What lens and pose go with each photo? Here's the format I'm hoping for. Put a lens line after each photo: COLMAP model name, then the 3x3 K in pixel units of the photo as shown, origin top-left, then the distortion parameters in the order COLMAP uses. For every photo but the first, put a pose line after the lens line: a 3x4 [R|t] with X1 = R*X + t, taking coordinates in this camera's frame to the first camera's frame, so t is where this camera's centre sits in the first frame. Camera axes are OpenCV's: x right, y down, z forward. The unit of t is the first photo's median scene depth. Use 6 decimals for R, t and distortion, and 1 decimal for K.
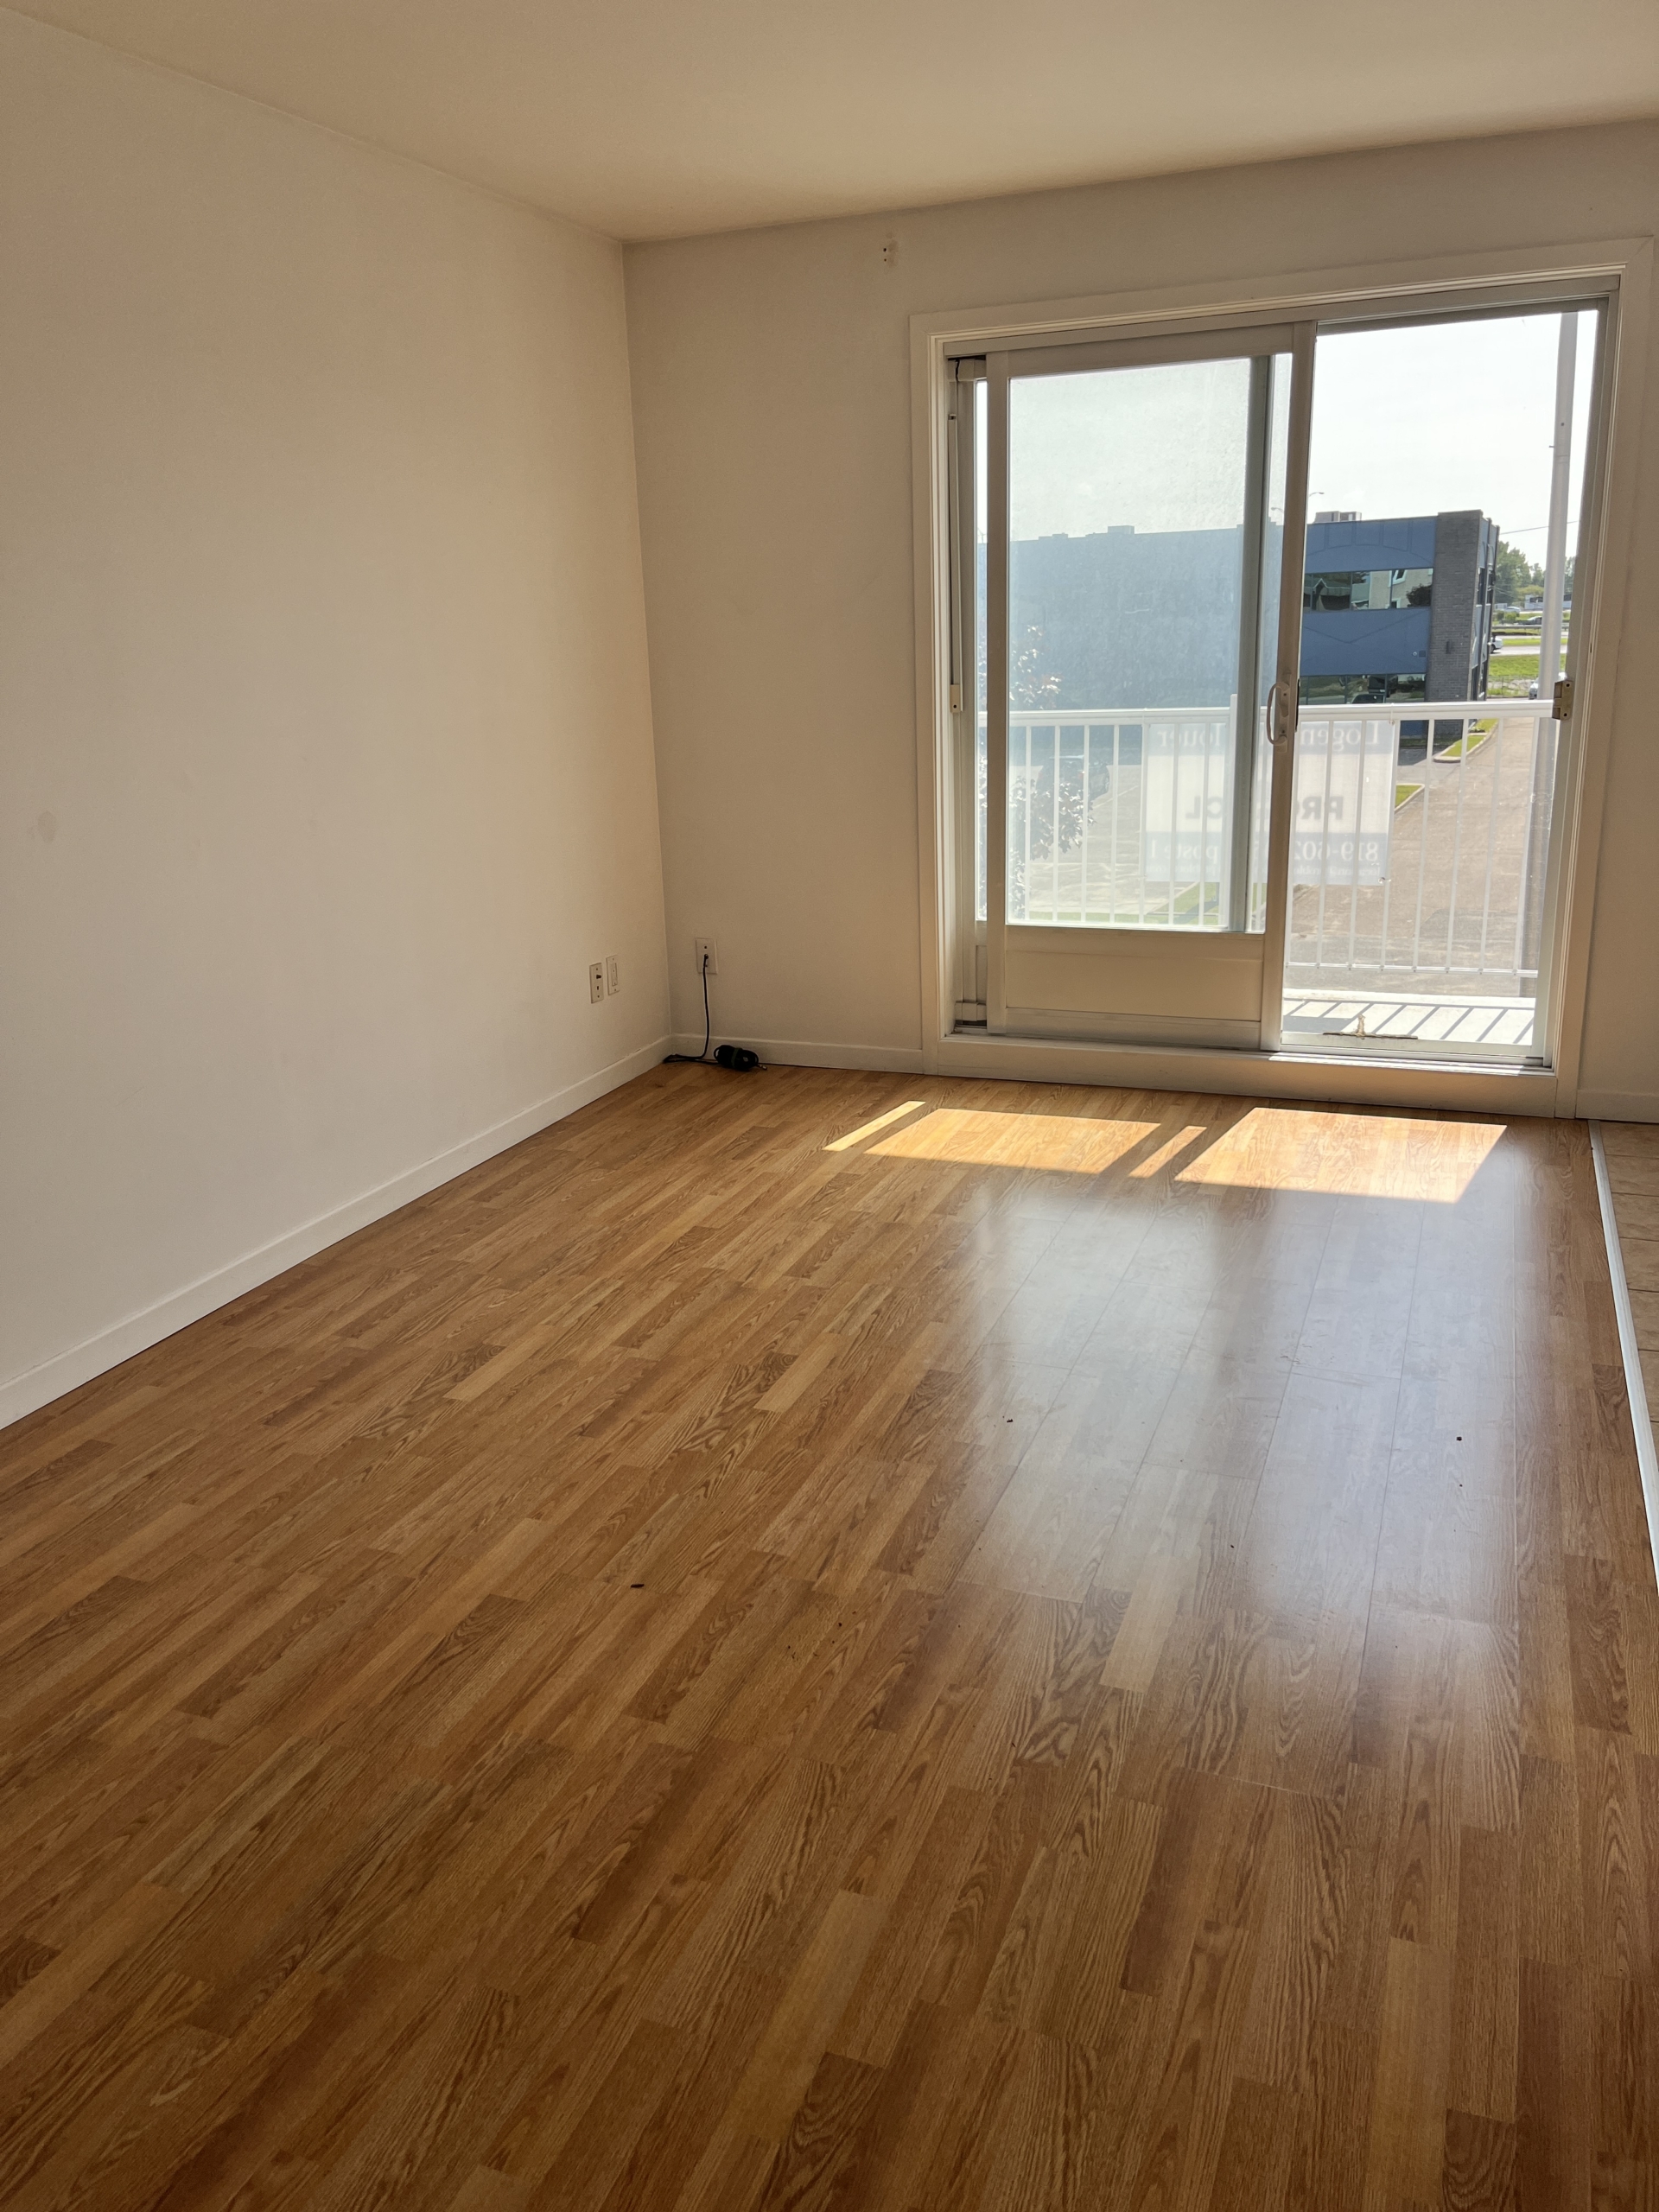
lens RADIAL K [[1666.0, 0, 812.0], [0, 1666.0, 1123.3], [0, 0, 1]] dist [0.044355, -0.038350]
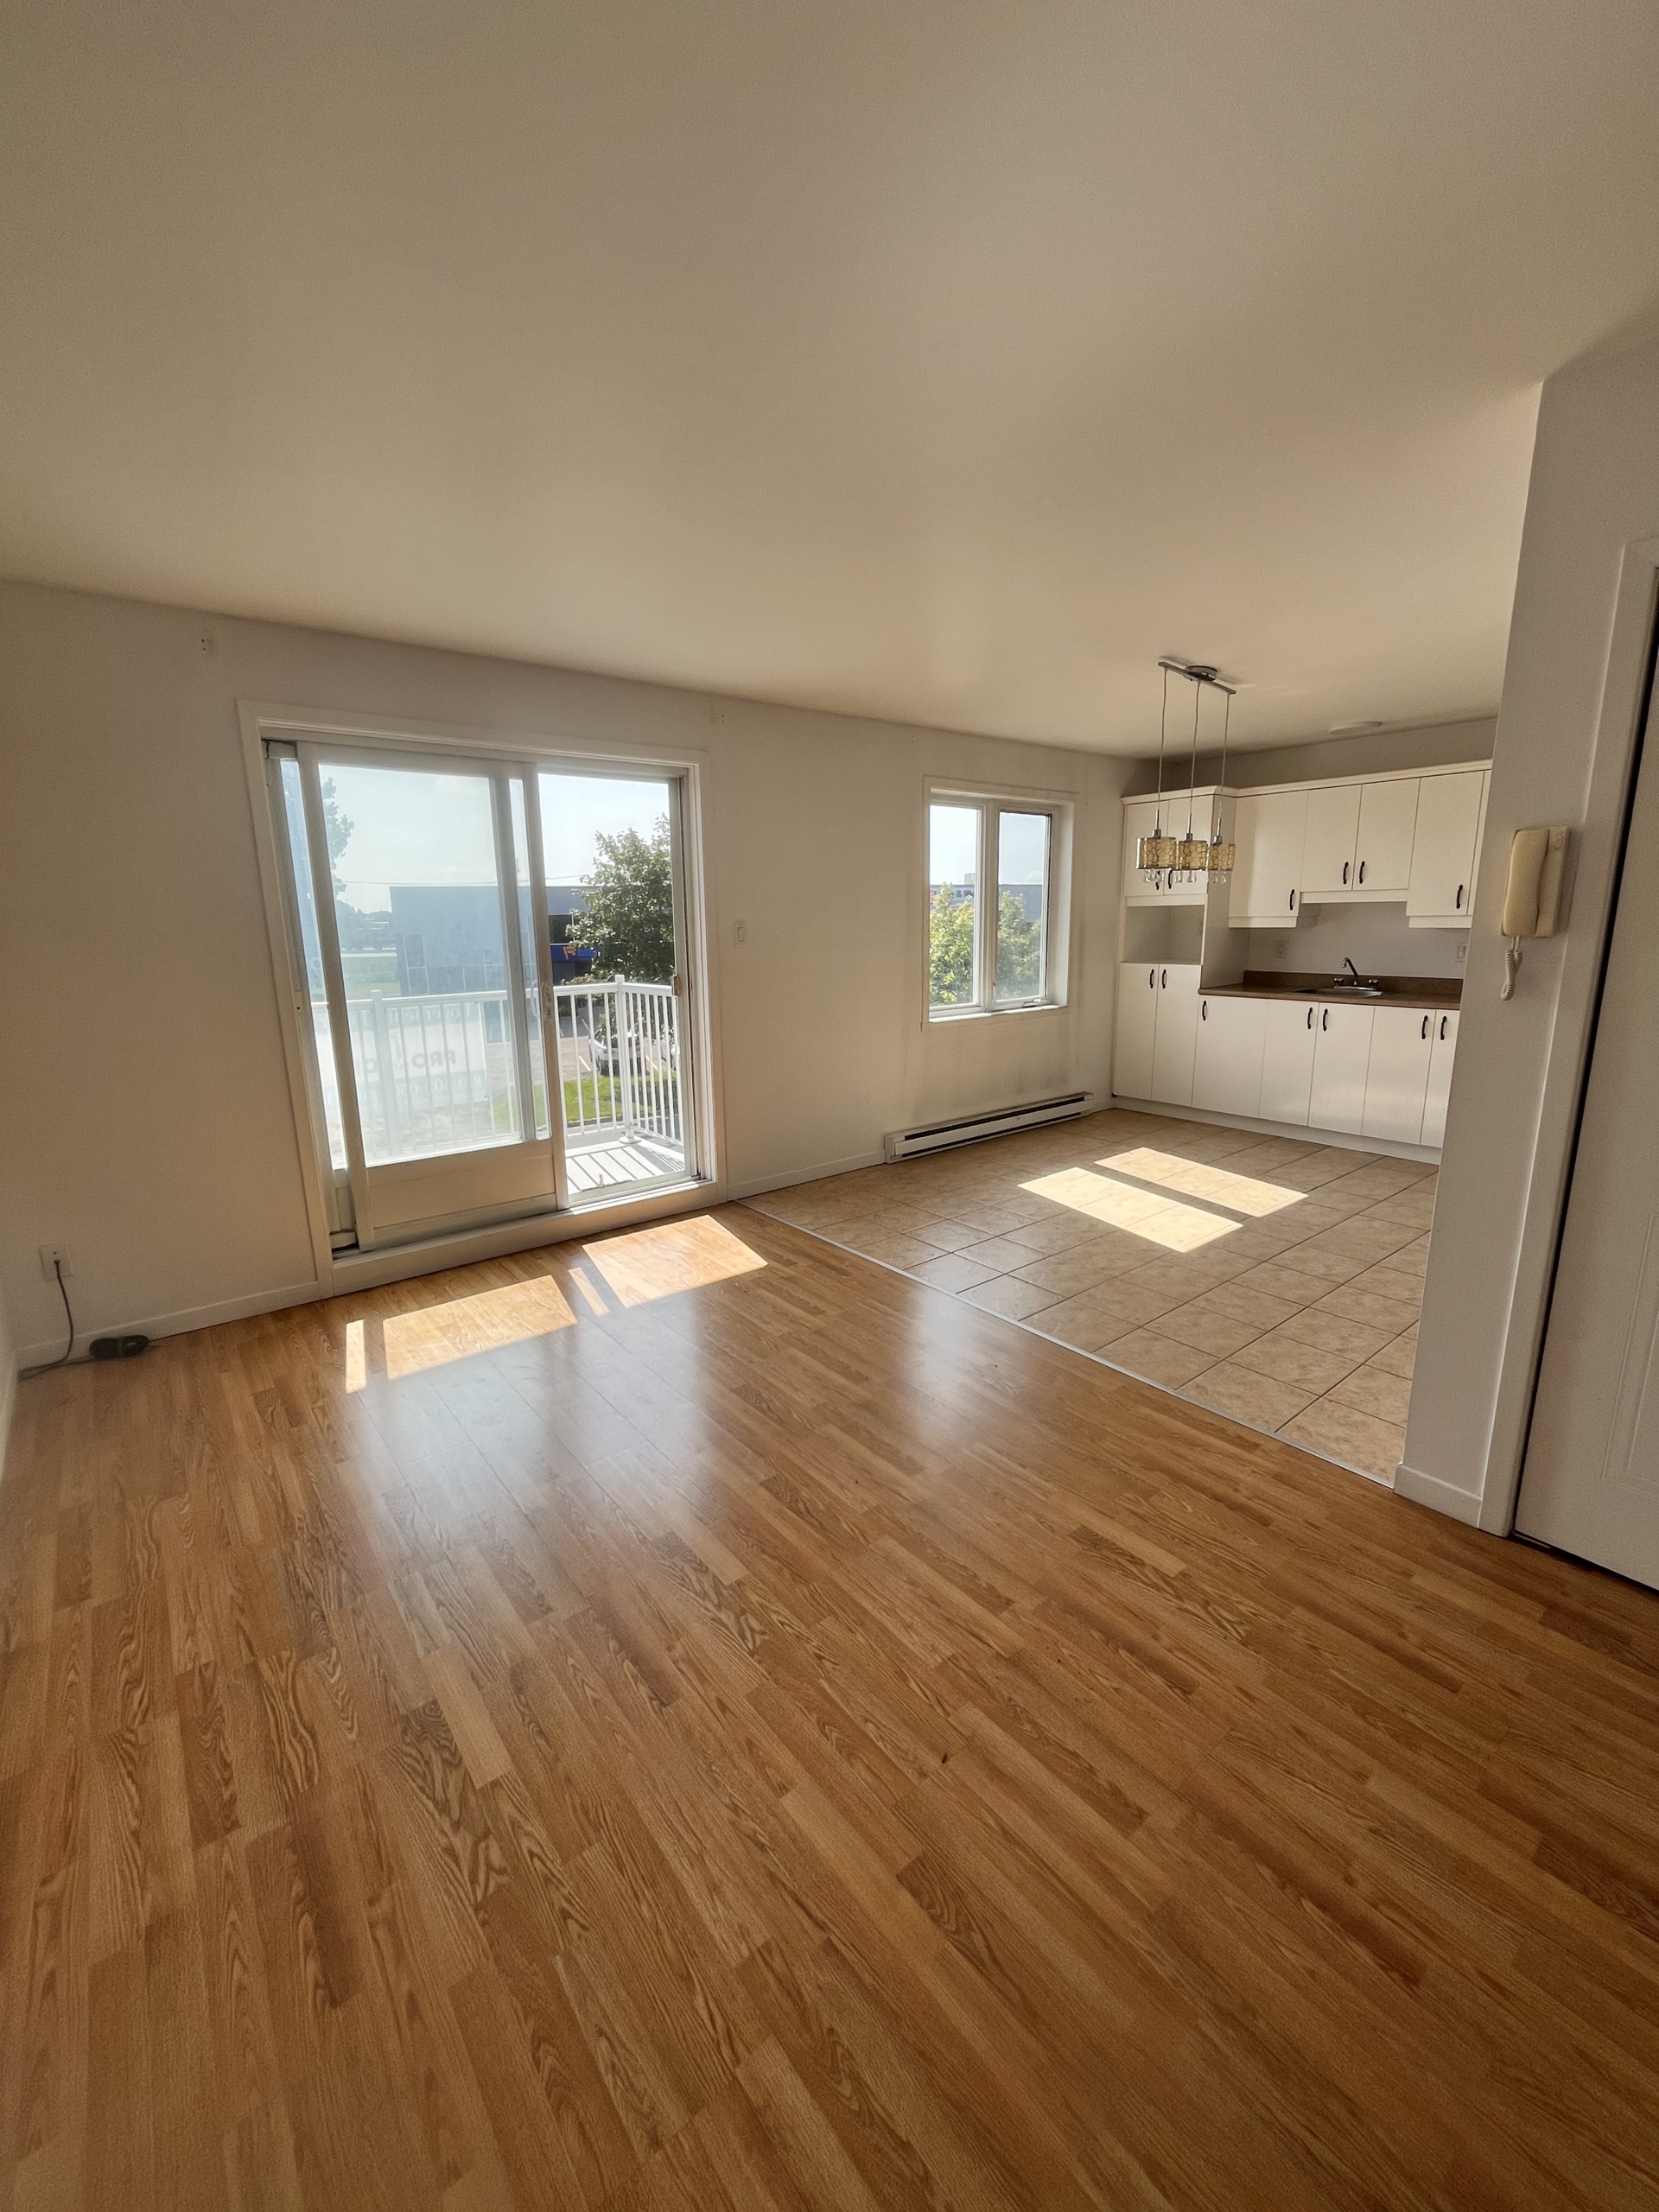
lens RADIAL K [[900.4, 0, 831.6], [0, 900.4, 1105.9], [0, 0, 1]] dist [-0.002362, -0.000227]
pose [[0.494876, -0.151865, 0.855590, -0.349660], [0.246852, 0.968615, 0.029146, -0.112789], [-0.833164, 0.196780, 0.516832, 0.380970]]
